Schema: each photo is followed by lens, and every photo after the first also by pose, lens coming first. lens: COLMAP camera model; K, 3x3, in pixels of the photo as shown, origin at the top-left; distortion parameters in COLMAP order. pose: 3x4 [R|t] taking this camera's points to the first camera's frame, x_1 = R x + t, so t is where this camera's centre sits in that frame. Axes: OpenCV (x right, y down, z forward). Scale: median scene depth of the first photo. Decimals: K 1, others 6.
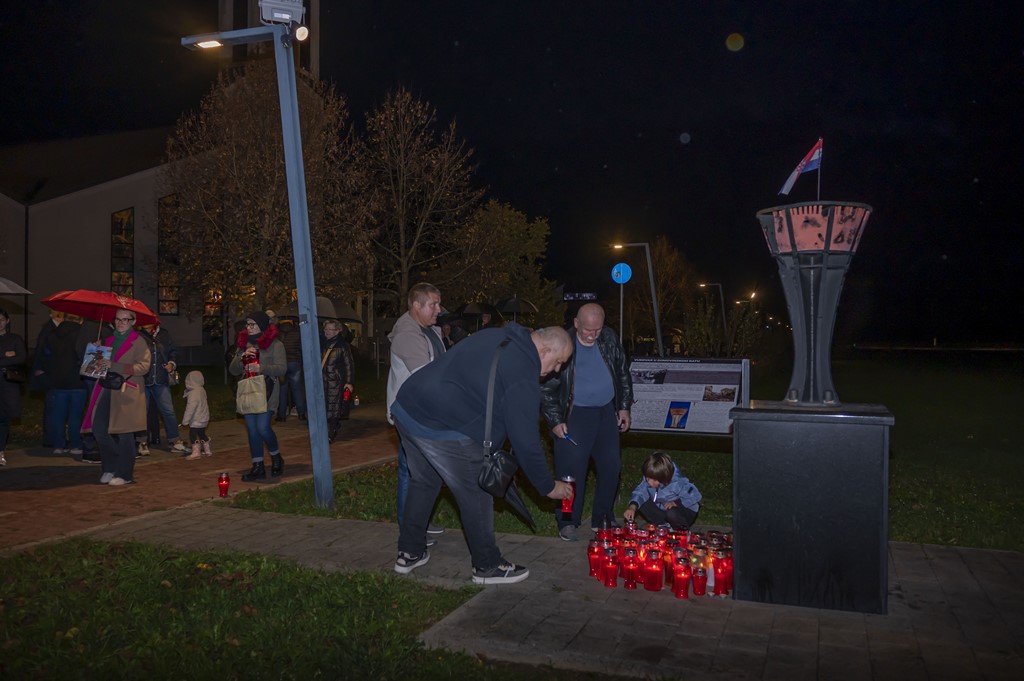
lens RADIAL K [[815.9, 0, 515.9], [0, 815.9, 345.5], [0, 0, 1]] dist [0.006710, -0.005170]
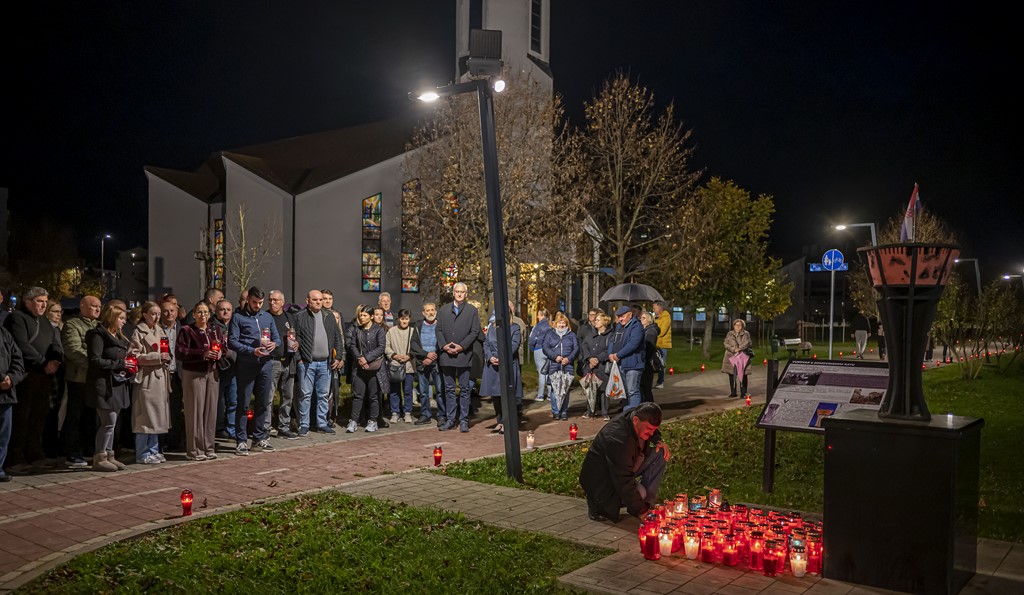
lens RADIAL K [[840.4, 0, 512.4], [0, 840.4, 336.9], [0, 0, 1]] dist [0.004576, -0.006654]
pose [[0.959855, 0.013742, -0.280160, 0.108269], [-0.007436, 0.999695, 0.023559, -0.042018], [0.280399, -0.020530, 0.959664, -0.190107]]
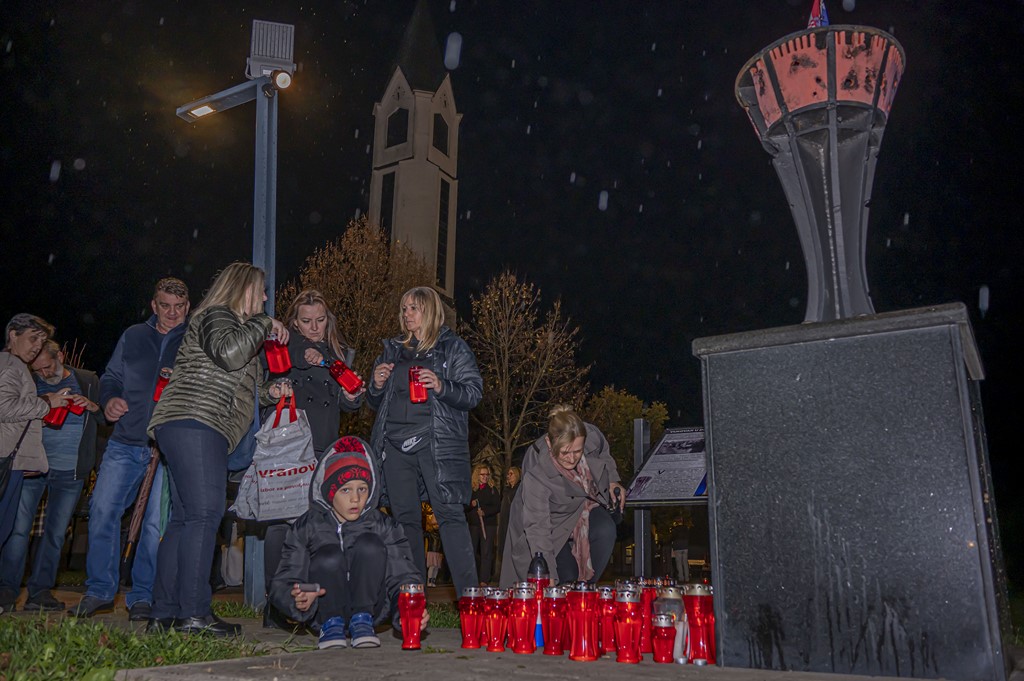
lens RADIAL K [[815.9, 0, 515.9], [0, 815.9, 345.5], [0, 0, 1]] dist [0.006710, -0.005170]
pose [[0.984219, -0.039510, -0.172486, 0.148767], [-0.008462, 0.963130, -0.268902, 0.158289], [0.176751, 0.266118, 0.947597, 0.243437]]
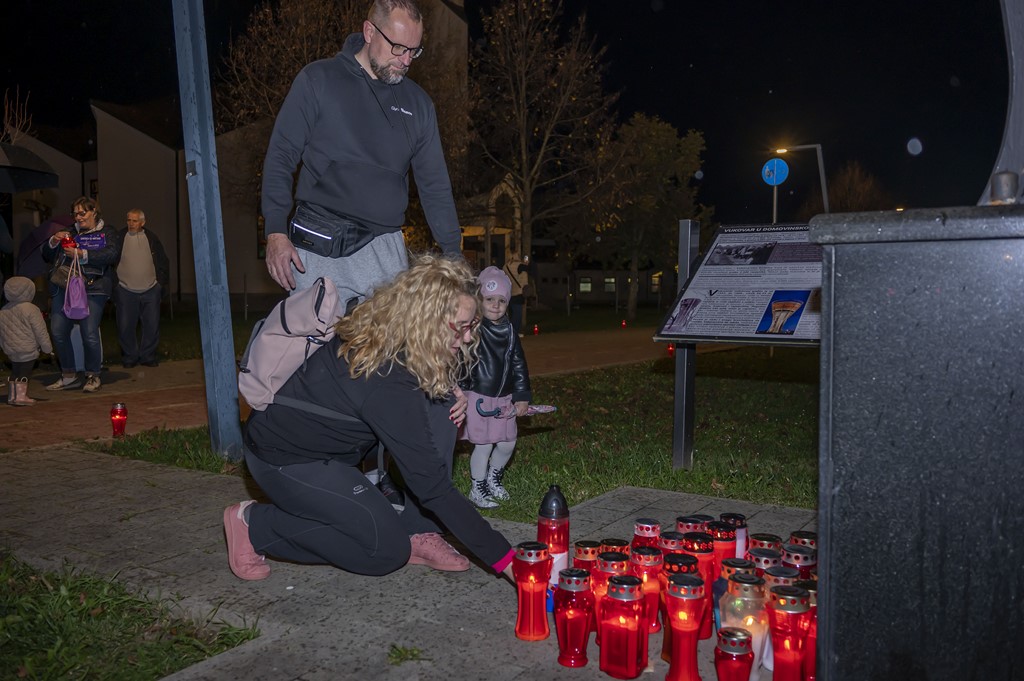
lens RADIAL K [[852.8, 0, 516.8], [0, 852.8, 334.1], [0, 0, 1]] dist [0.005853, -0.000807]
pose [[0.979222, 0.003589, -0.202757, 0.132729], [0.005117, 0.999088, 0.042397, 0.071566], [0.202724, -0.042554, 0.978311, 0.375923]]
